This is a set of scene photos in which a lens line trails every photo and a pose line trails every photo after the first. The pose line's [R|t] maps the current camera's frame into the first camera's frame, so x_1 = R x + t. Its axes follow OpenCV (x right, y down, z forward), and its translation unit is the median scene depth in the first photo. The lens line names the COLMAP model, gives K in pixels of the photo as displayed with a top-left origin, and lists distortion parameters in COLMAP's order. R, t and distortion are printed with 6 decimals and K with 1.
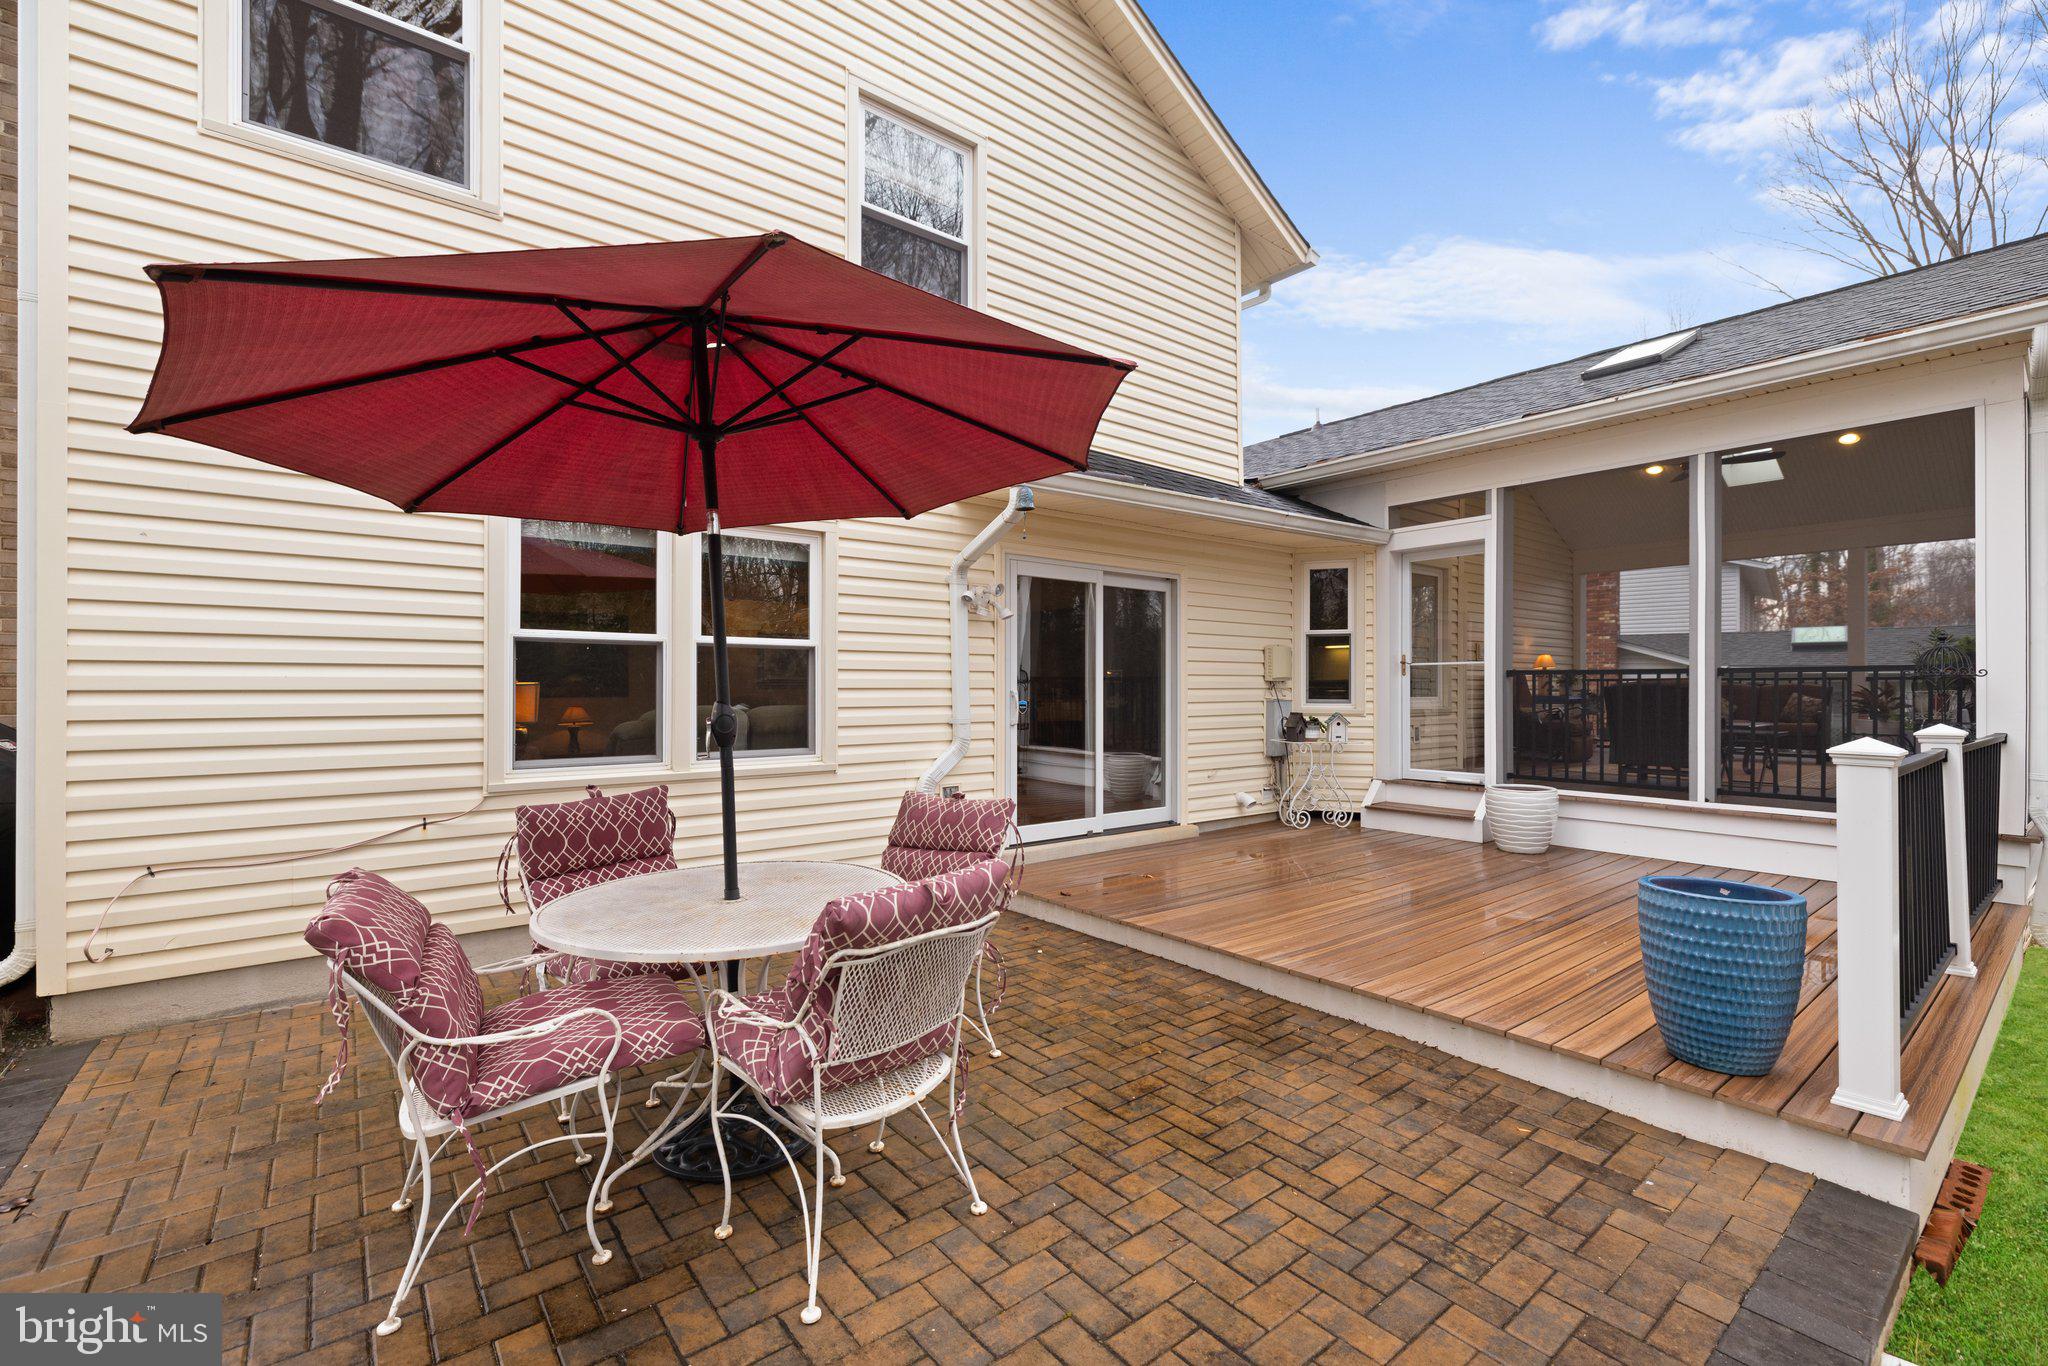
lens RADIAL K [[850.3, 0, 1007.7], [0, 850.3, 688.3], [0, 0, 1]] dist [-0.009249, -0.000488]
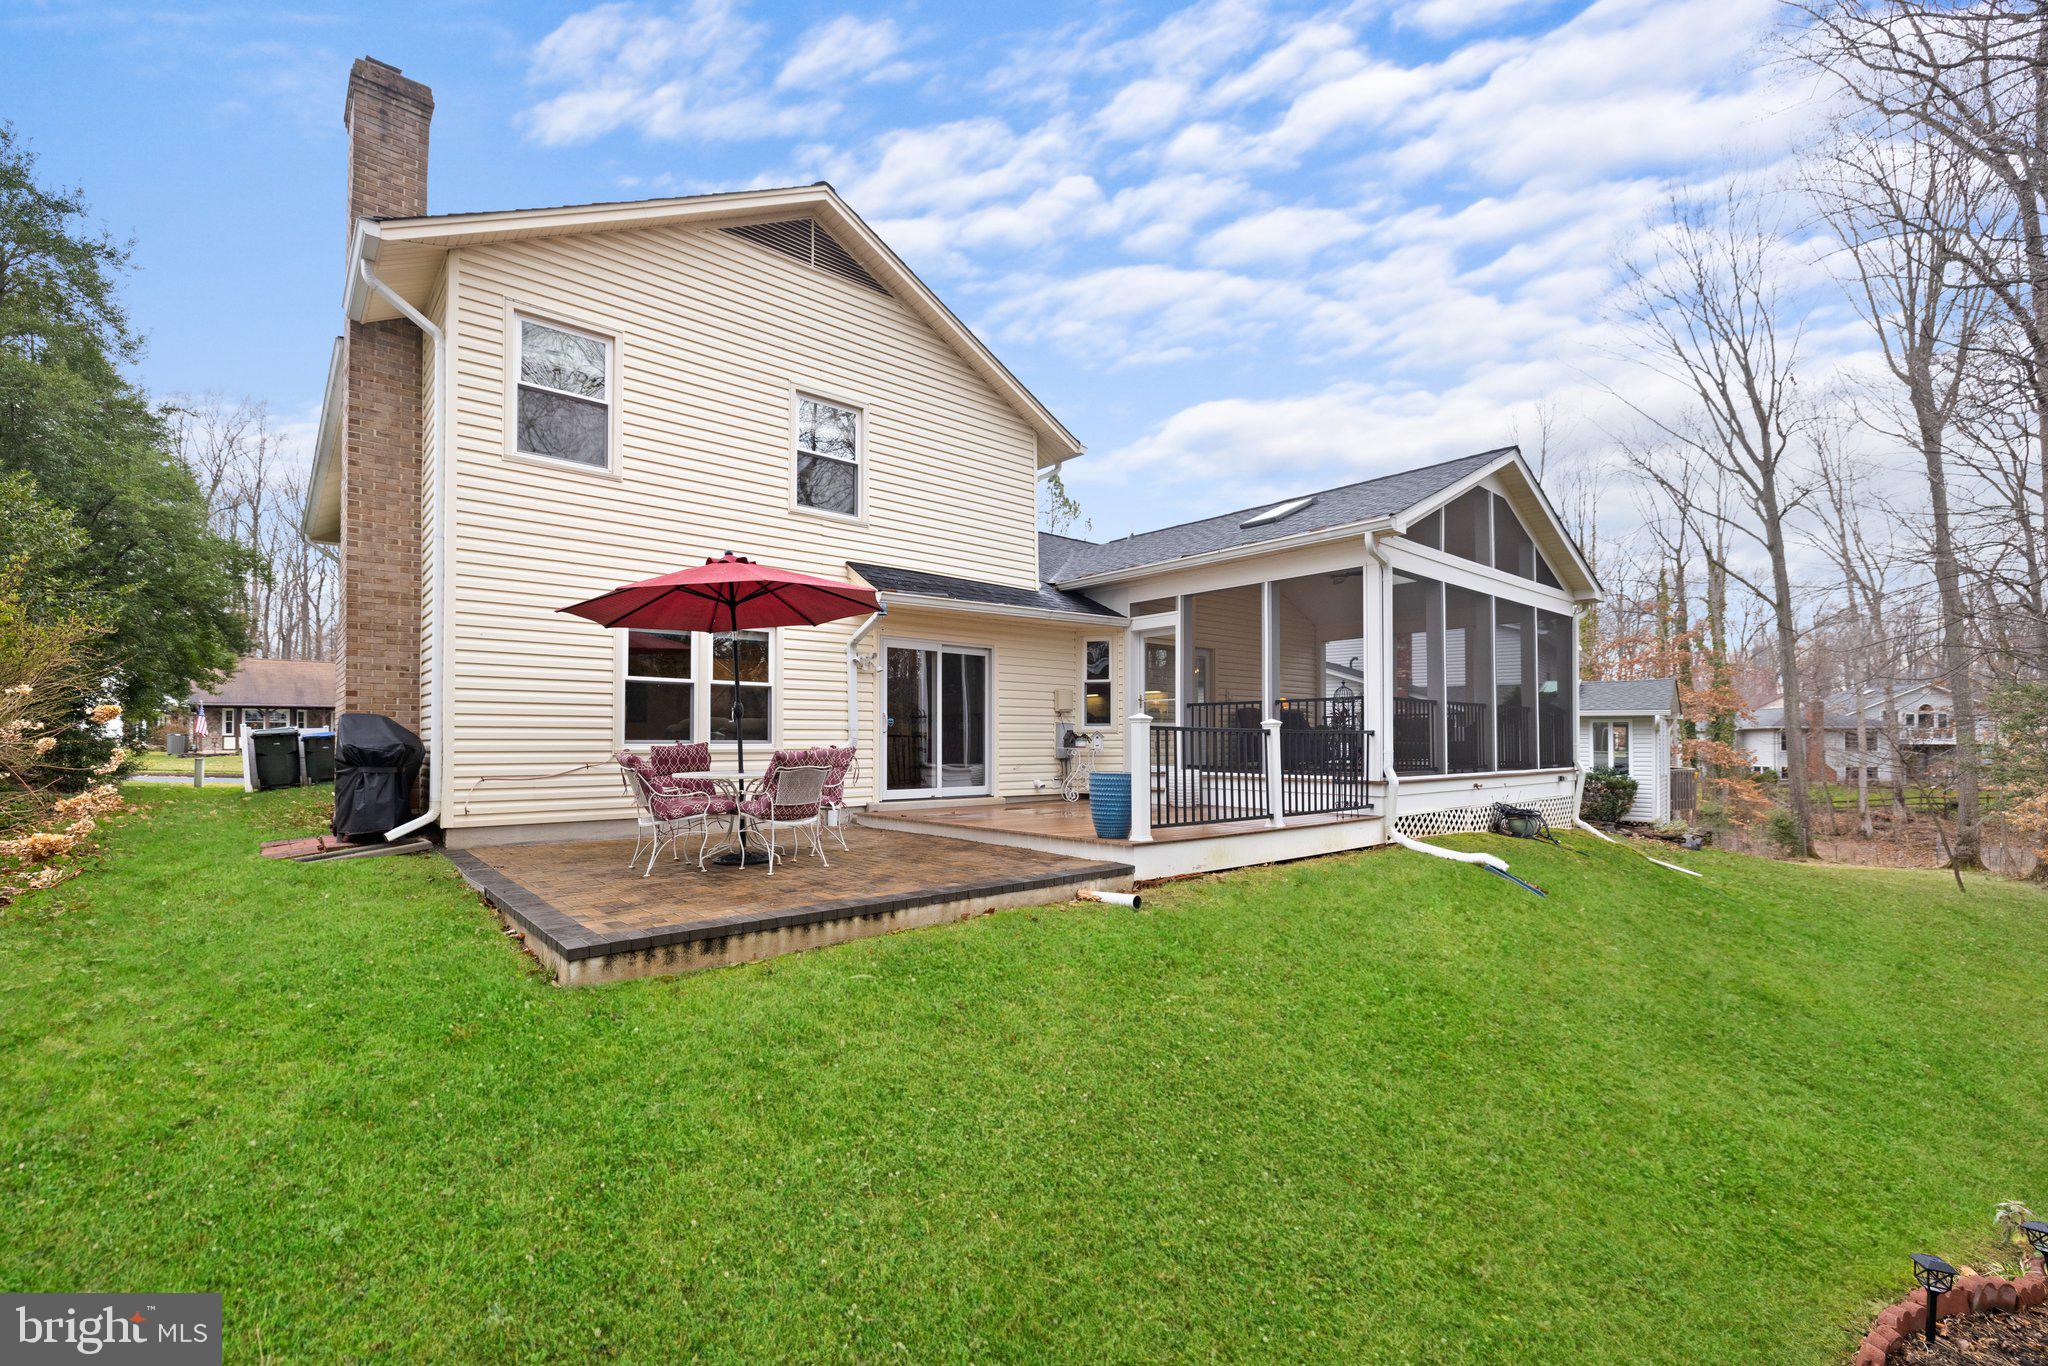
lens RADIAL K [[850.3, 0, 1001.2], [0, 850.3, 734.5], [0, 0, 1]] dist [-0.009249, -0.000488]
pose [[0.999097, 0.000528, 0.042488, 0.151037], [-0.000186, 0.999968, -0.008060, 0.054526], [-0.042491, 0.008045, 0.999064, -0.676779]]
